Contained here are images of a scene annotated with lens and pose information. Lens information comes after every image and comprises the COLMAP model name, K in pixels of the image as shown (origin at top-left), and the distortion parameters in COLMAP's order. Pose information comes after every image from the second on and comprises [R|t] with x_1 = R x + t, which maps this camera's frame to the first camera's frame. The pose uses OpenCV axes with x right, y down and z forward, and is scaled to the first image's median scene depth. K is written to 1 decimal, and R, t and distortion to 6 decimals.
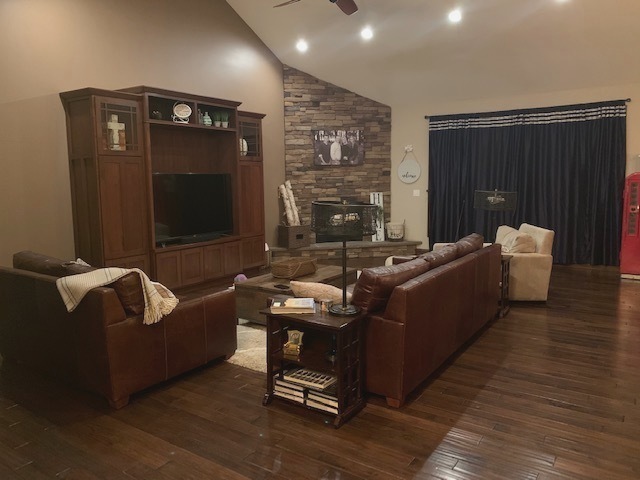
lens RADIAL K [[487.7, 0, 307.4], [0, 487.7, 236.7], [0, 0, 1]] dist [0.183875, -0.306741]
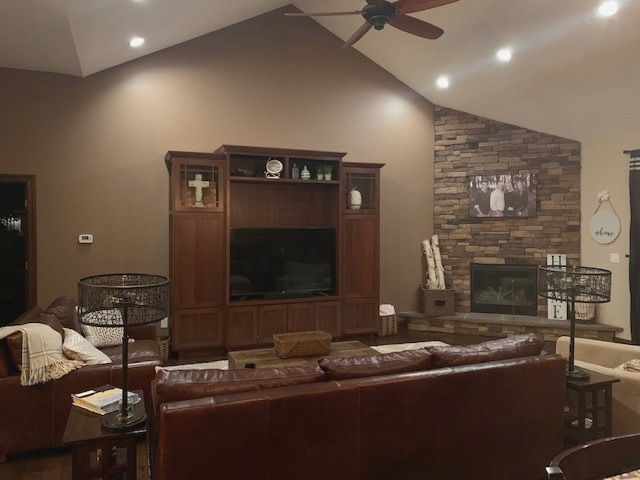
lens RADIAL K [[487.7, 0, 307.4], [0, 487.7, 236.7], [0, 0, 1]] dist [0.183875, -0.306741]
pose [[0.836911, 0.026823, -0.546681, 0.245656], [-0.078447, 0.994365, -0.071305, -0.033321], [0.541688, 0.102562, 0.834299, 0.160382]]
